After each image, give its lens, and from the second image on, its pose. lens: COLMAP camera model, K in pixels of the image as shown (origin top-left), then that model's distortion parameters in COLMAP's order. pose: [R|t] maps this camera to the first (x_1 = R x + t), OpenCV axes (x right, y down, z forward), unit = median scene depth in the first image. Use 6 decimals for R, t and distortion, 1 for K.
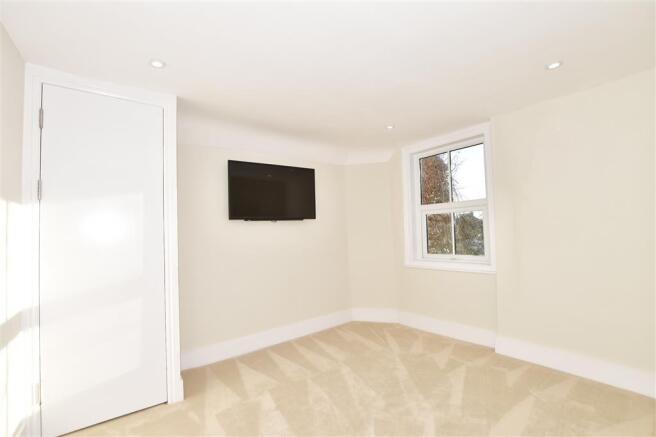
lens RADIAL K [[289.5, 0, 328.6], [0, 289.5, 229.0], [0, 0, 1]] dist [0.000075, 0.000044]
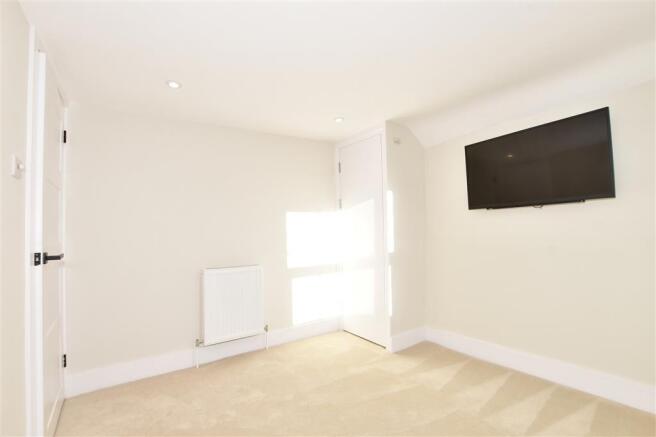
lens RADIAL K [[289.5, 0, 328.6], [0, 289.5, 229.0], [0, 0, 1]] dist [0.000075, 0.000044]
pose [[0.005082, 0.023734, -0.999705, 0.593097], [0.030957, 0.999235, 0.023880, -0.005832], [0.999508, -0.031070, 0.004343, 0.542181]]
